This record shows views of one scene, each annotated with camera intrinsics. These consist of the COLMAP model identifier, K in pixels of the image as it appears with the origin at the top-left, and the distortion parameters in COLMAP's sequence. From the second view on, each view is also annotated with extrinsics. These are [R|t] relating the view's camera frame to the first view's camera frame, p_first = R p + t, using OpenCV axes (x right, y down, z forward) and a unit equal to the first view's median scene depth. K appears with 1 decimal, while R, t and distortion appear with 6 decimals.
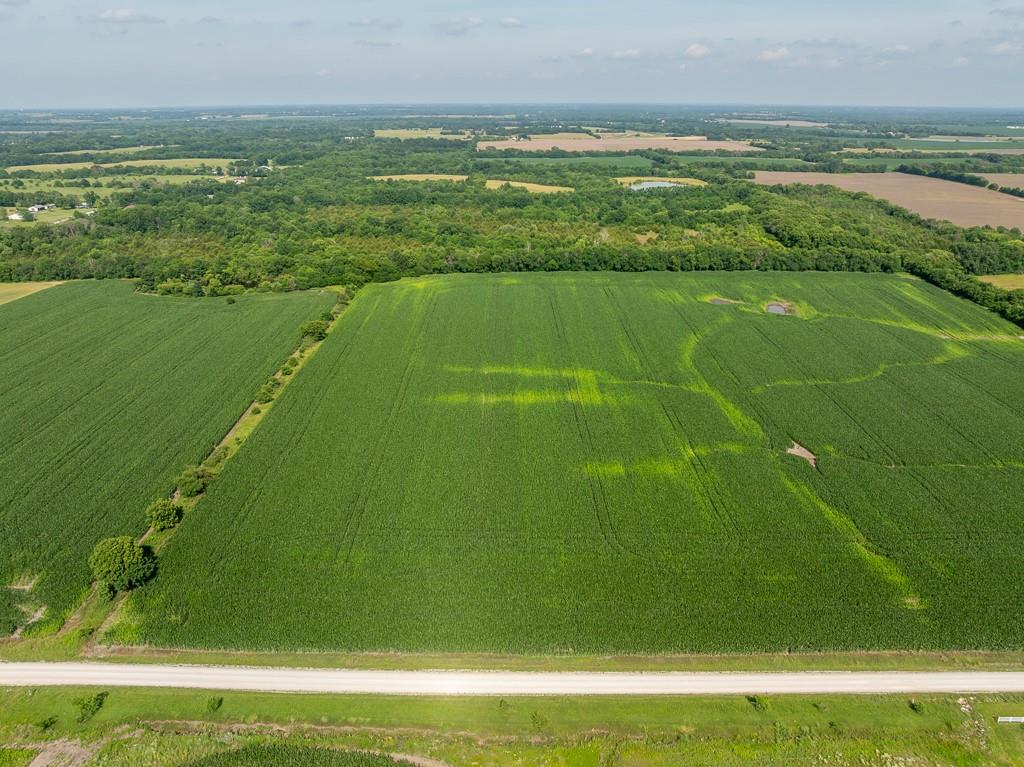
lens RADIAL K [[724.8, 0, 515.8], [0, 724.8, 373.6], [0, 0, 1]] dist [-0.053564, 0.023501]
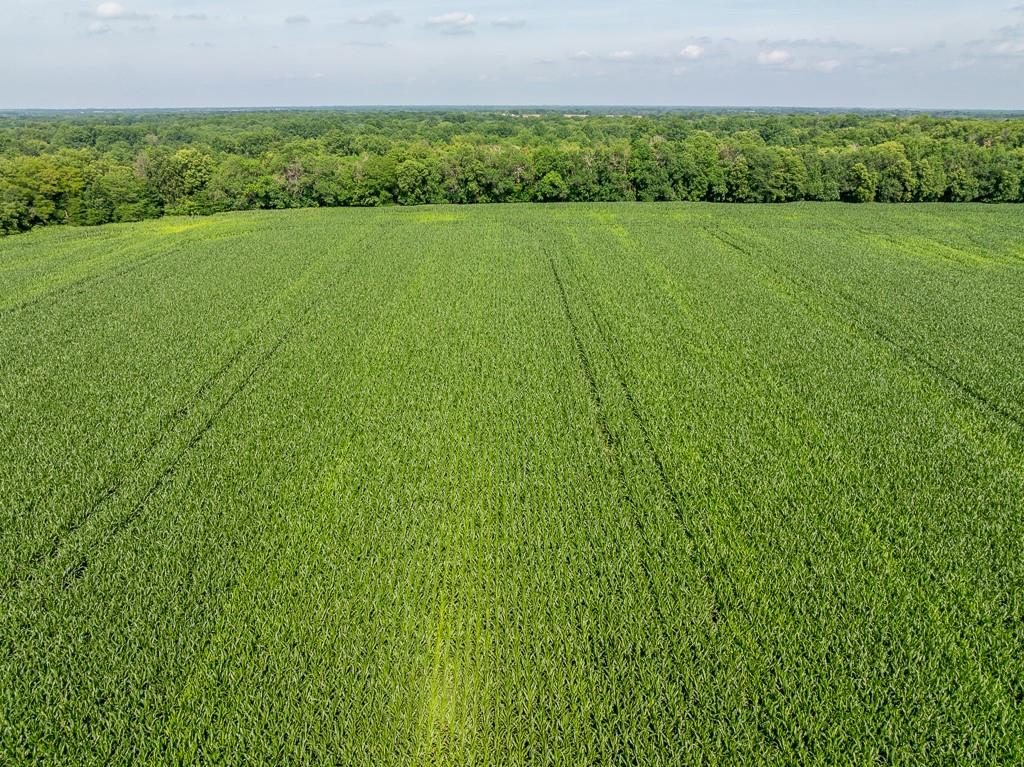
lens RADIAL K [[724.8, 0, 515.8], [0, 724.8, 373.6], [0, 0, 1]] dist [-0.053564, 0.023501]
pose [[0.999977, -0.001424, 0.006577, 0.027881], [0.001456, 0.999988, -0.004731, -0.046392], [-0.006570, 0.004741, 0.999967, 0.609570]]
